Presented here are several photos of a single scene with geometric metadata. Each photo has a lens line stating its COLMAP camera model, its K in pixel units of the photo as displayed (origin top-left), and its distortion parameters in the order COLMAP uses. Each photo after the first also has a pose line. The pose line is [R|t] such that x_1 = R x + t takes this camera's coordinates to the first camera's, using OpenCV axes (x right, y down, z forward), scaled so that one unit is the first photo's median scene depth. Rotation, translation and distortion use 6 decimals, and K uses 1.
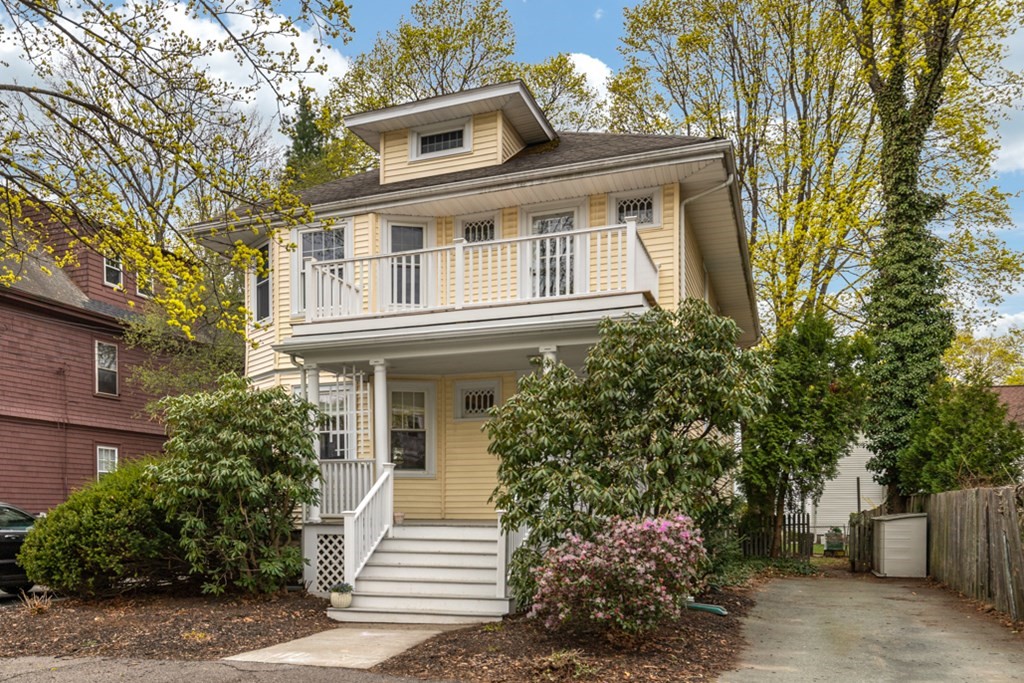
lens RADIAL K [[734.9, 0, 461.9], [0, 734.9, 414.1], [0, 0, 1]] dist [0.003655, 0.000956]
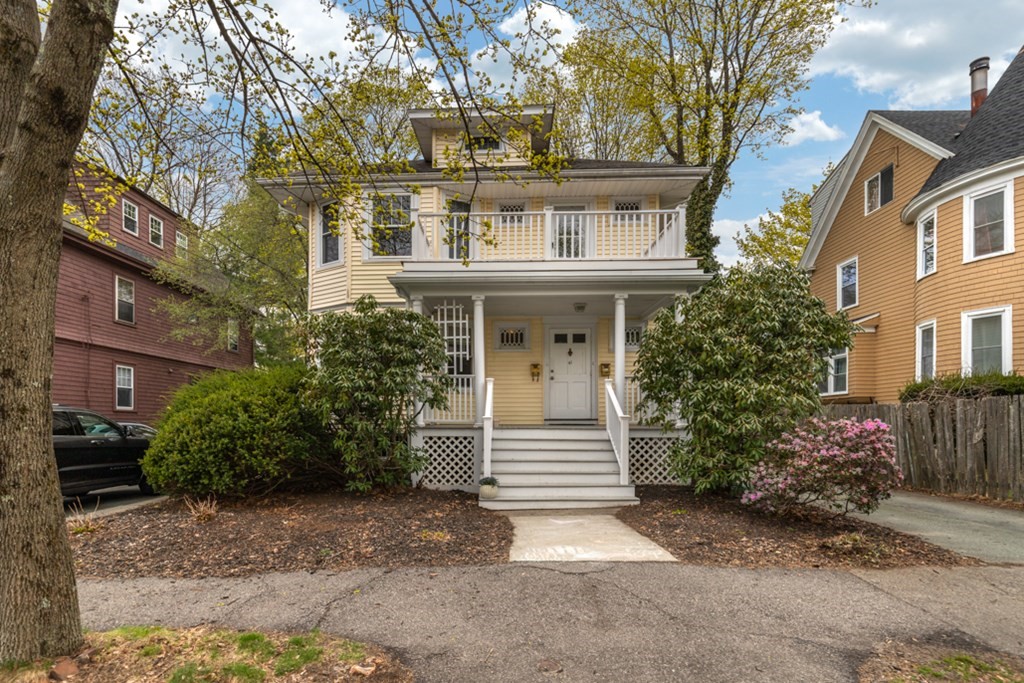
lens RADIAL K [[471.4, 0, 509.9], [0, 471.4, 359.1], [0, 0, 1]] dist [0.008603, -0.000111]
pose [[0.953930, 0.040417, 0.297294, -0.264970], [-0.039745, 0.999175, -0.008306, 0.033654], [-0.297385, -0.003893, 0.954750, 0.196667]]
